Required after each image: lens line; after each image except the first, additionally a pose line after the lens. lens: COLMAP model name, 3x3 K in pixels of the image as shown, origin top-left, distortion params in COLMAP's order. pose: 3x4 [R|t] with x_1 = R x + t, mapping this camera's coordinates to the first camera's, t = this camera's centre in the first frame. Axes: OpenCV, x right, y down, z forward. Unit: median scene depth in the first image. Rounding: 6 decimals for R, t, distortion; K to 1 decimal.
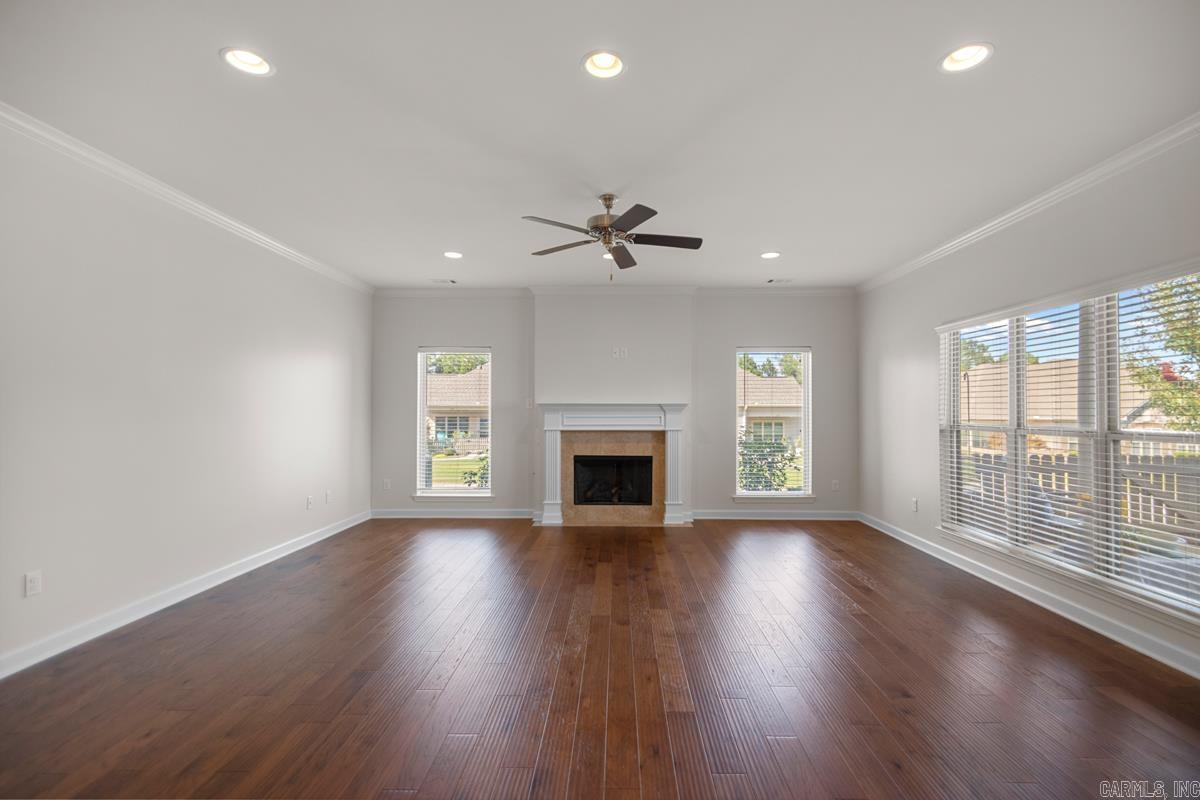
lens RADIAL K [[568.2, 0, 601.4], [0, 568.2, 394.3], [0, 0, 1]] dist [0.019702, -0.009745]
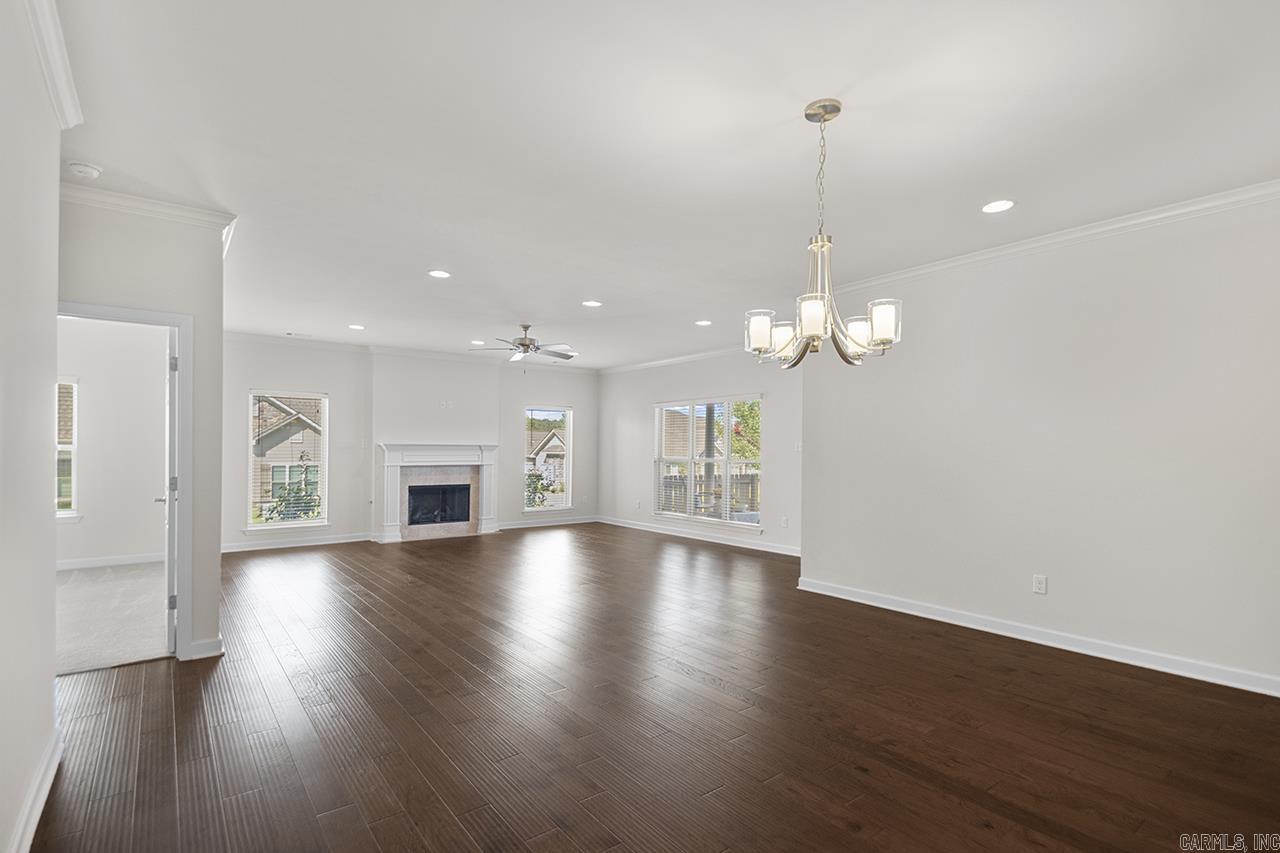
lens RADIAL K [[606.1, 0, 686.1], [0, 606.1, 445.2], [0, 0, 1]] dist [0.019702, -0.009745]
pose [[0.743075, 0.006529, 0.669176, -0.489214], [-0.025633, 0.999496, 0.018712, -0.022313], [-0.668717, -0.031058, 0.742868, -0.393635]]
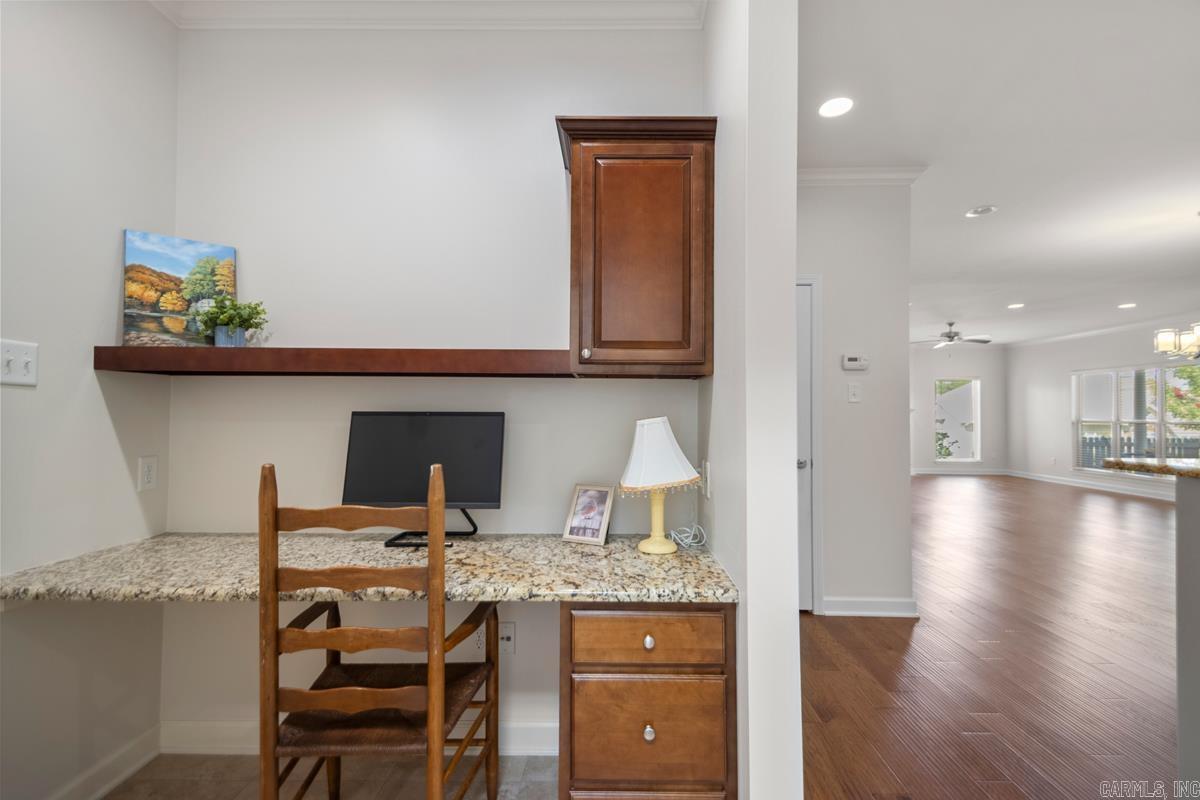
lens RADIAL K [[568.2, 0, 589.7], [0, 568.2, 399.9], [0, 0, 1]] dist [0.019702, -0.009745]
pose [[0.999999, 0.001003, 0.000666, -0.890808], [-0.001006, 0.999991, 0.004165, -0.020891], [-0.000662, -0.004166, 0.999991, -0.828587]]
